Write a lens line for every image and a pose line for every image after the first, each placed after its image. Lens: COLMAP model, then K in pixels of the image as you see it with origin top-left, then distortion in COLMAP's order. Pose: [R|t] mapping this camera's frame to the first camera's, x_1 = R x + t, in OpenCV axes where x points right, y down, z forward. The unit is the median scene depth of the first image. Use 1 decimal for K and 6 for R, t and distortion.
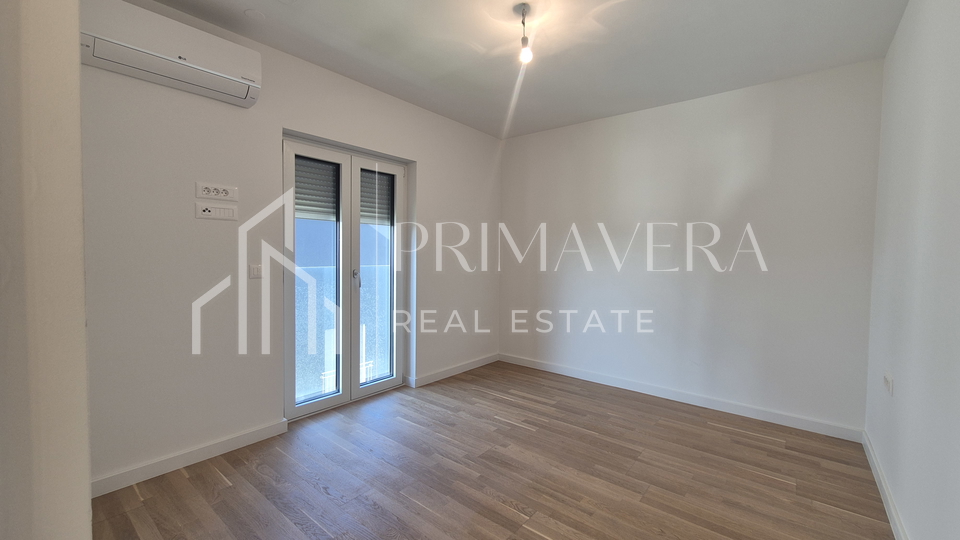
lens RADIAL K [[392.6, 0, 484.3], [0, 392.6, 271.9], [0, 0, 1]] dist [0.006659, -0.001140]
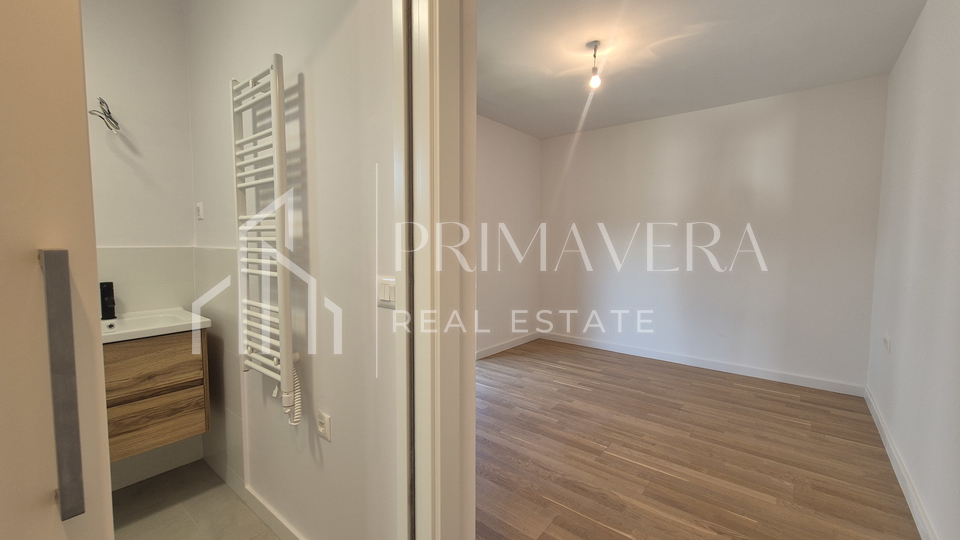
lens RADIAL K [[392.6, 0, 481.7], [0, 392.6, 272.7], [0, 0, 1]] dist [0.006659, -0.001140]
pose [[0.999923, -0.010891, -0.005900, -0.184783], [0.011076, 0.999417, 0.032290, 0.000183], [0.005545, -0.032353, 0.999461, -0.184353]]
